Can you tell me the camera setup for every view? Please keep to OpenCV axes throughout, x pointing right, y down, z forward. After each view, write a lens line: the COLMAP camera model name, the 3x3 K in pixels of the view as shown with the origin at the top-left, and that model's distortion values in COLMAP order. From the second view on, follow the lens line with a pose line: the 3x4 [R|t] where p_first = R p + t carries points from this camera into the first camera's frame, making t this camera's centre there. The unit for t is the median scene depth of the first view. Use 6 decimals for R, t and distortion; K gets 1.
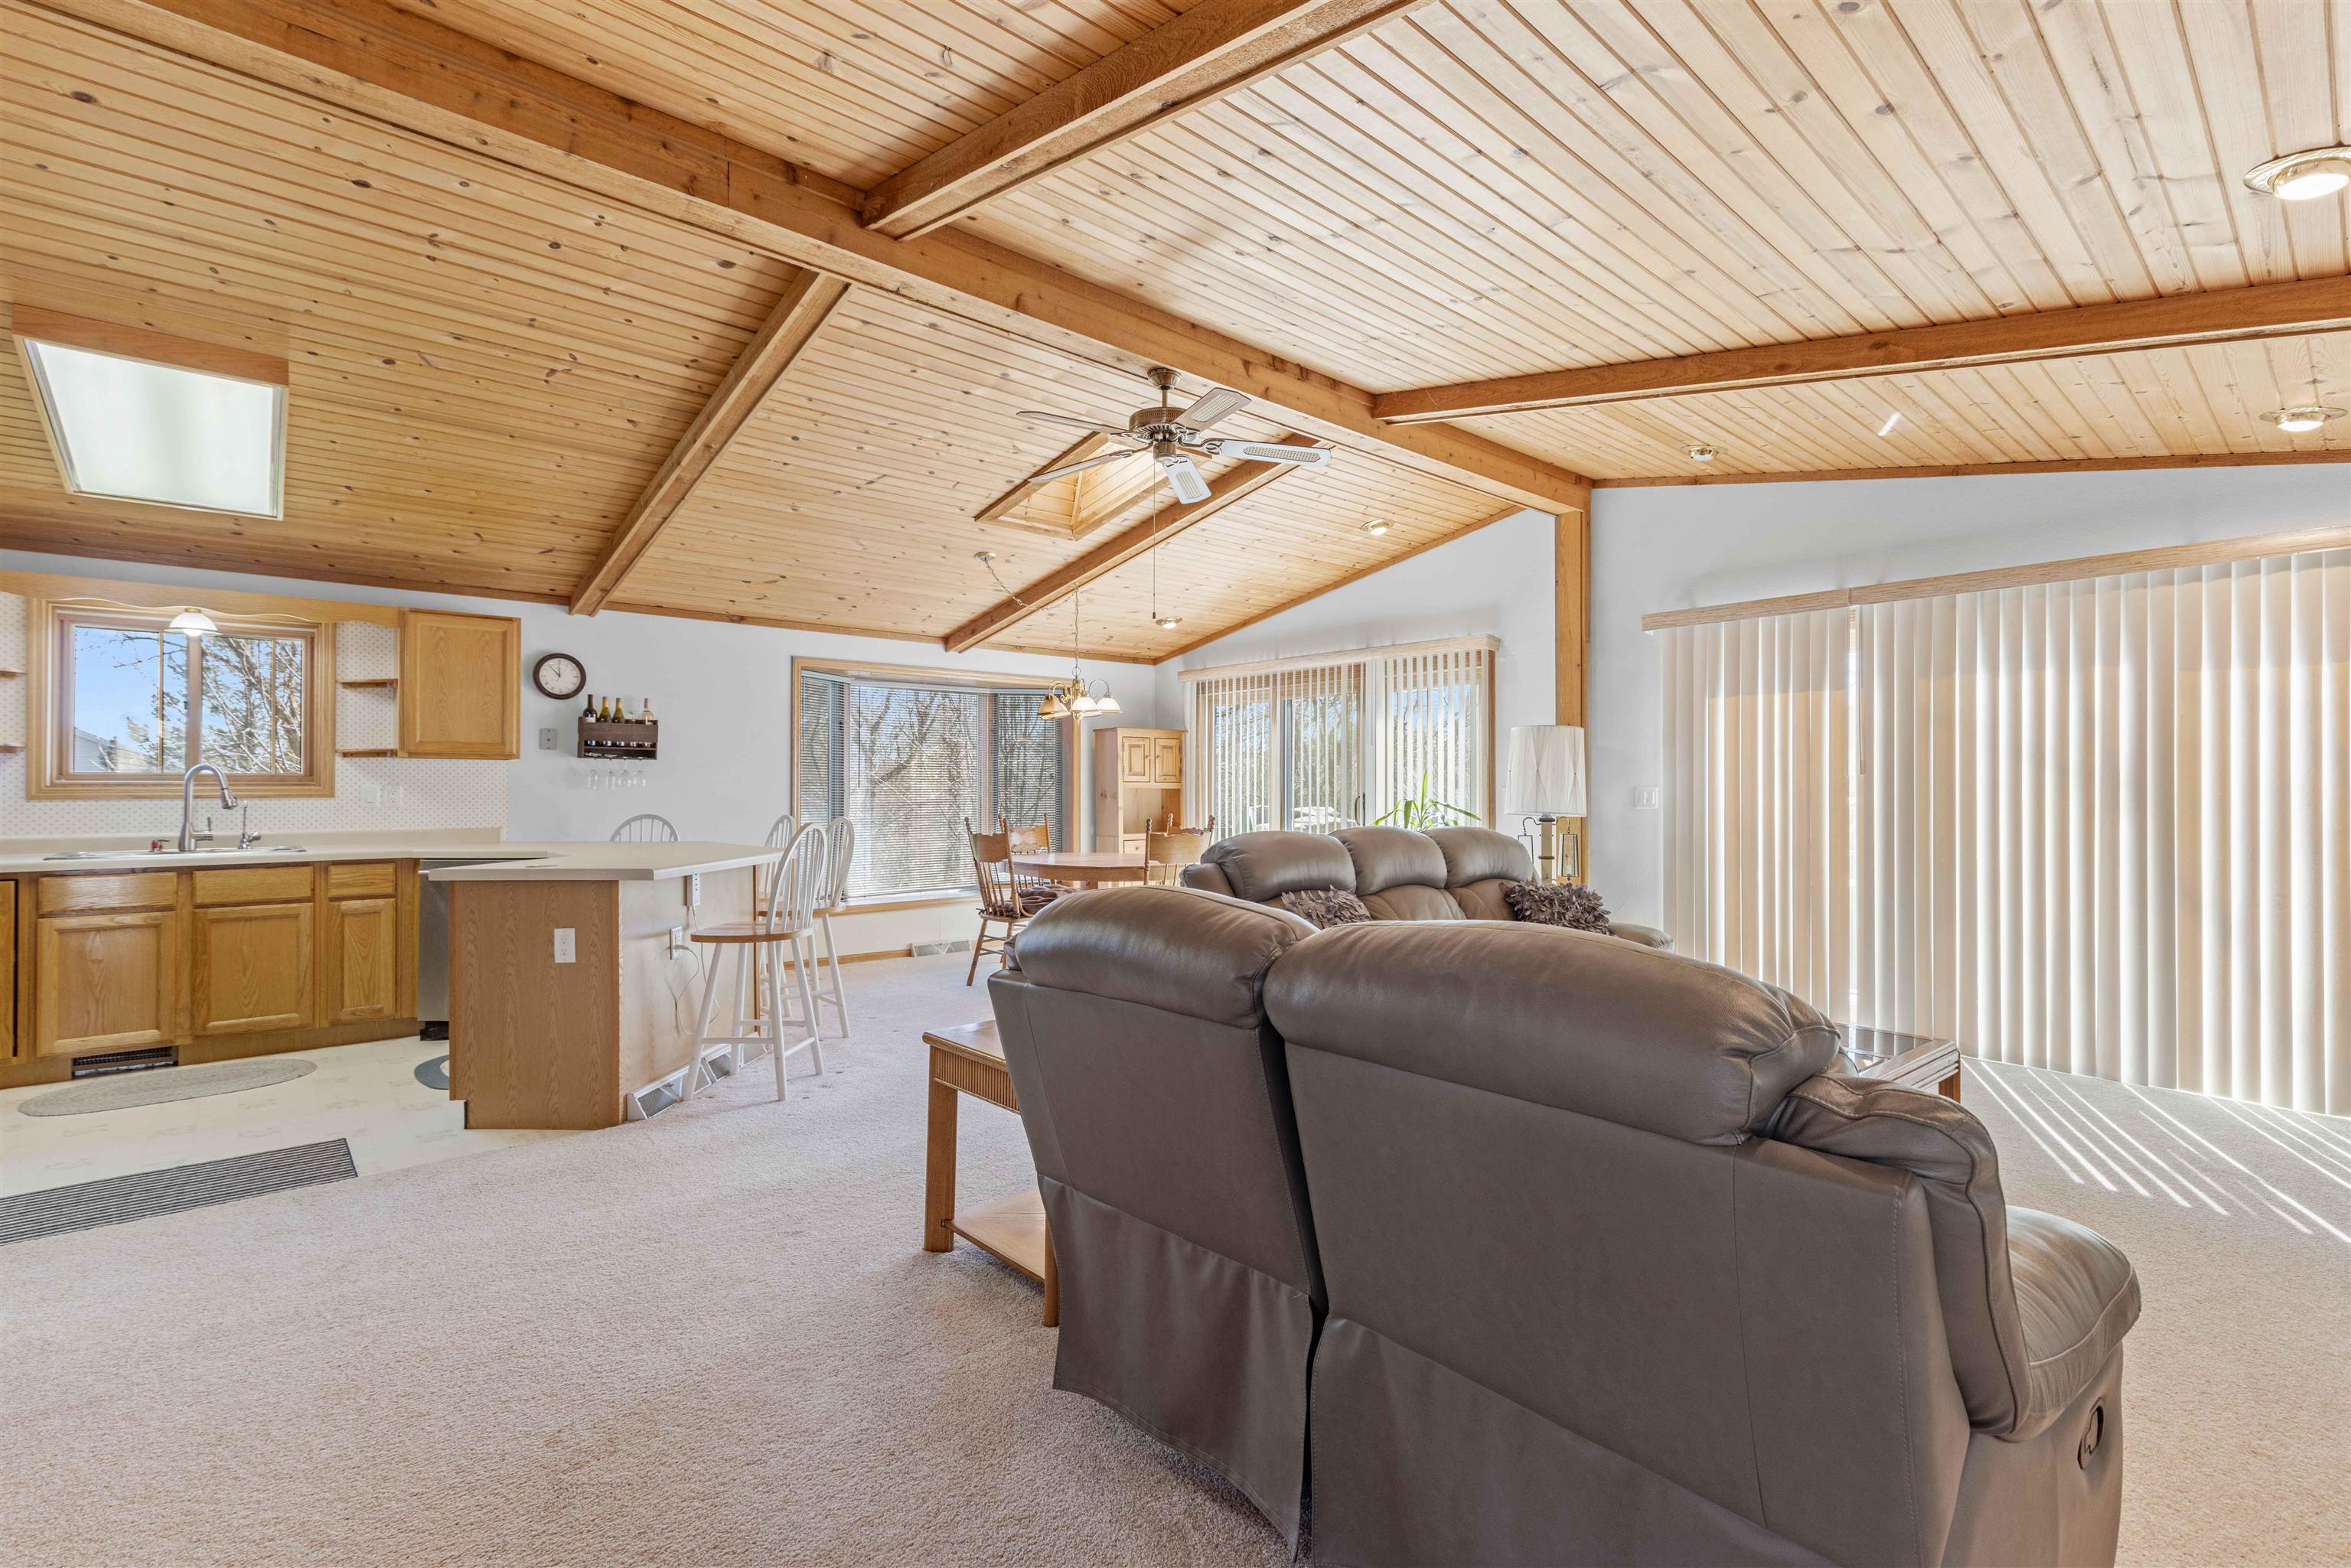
lens RADIAL K [[1081.0, 0, 1176.9], [0, 1081.0, 792.5], [0, 0, 1]] dist [-0.000488, 0.000029]
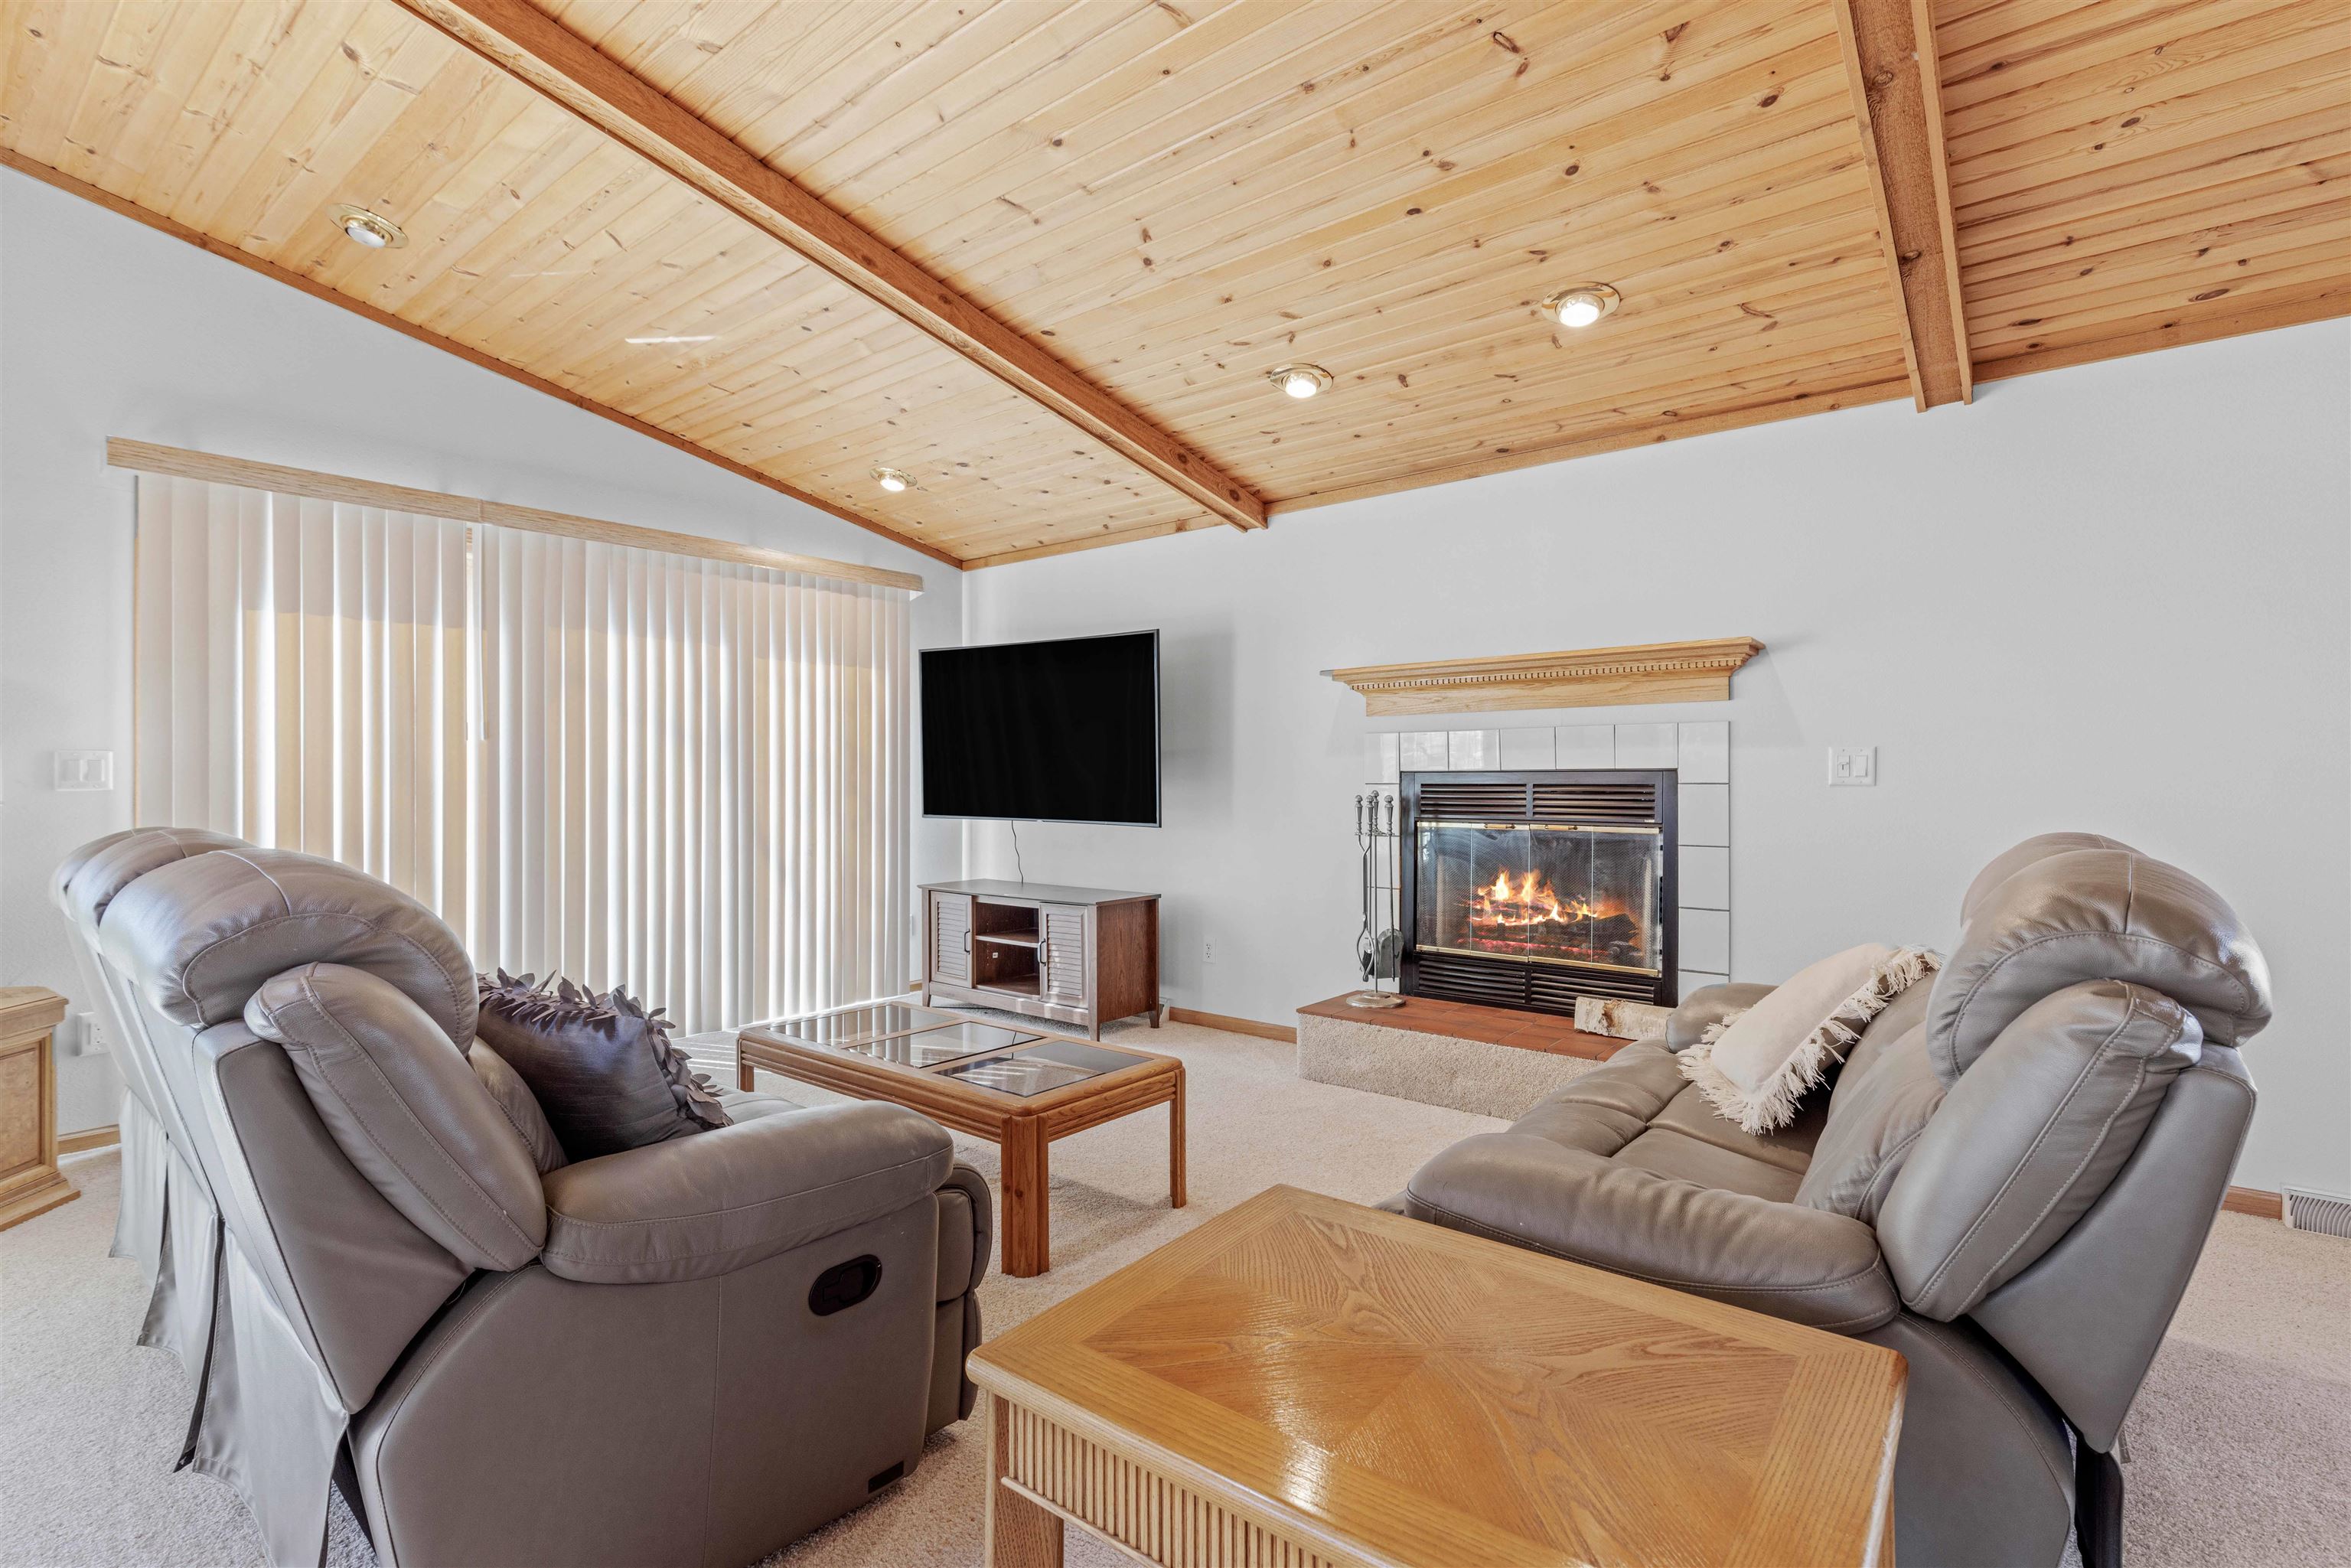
lens RADIAL K [[1081.0, 0, 1176.1], [0, 1081.0, 766.1], [0, 0, 1]] dist [-0.000488, 0.000029]
pose [[-0.170200, -0.000231, 0.985410, -0.220705], [-0.006194, 0.999980, -0.000836, 0.000444], [-0.985390, -0.006246, -0.170198, 0.615761]]
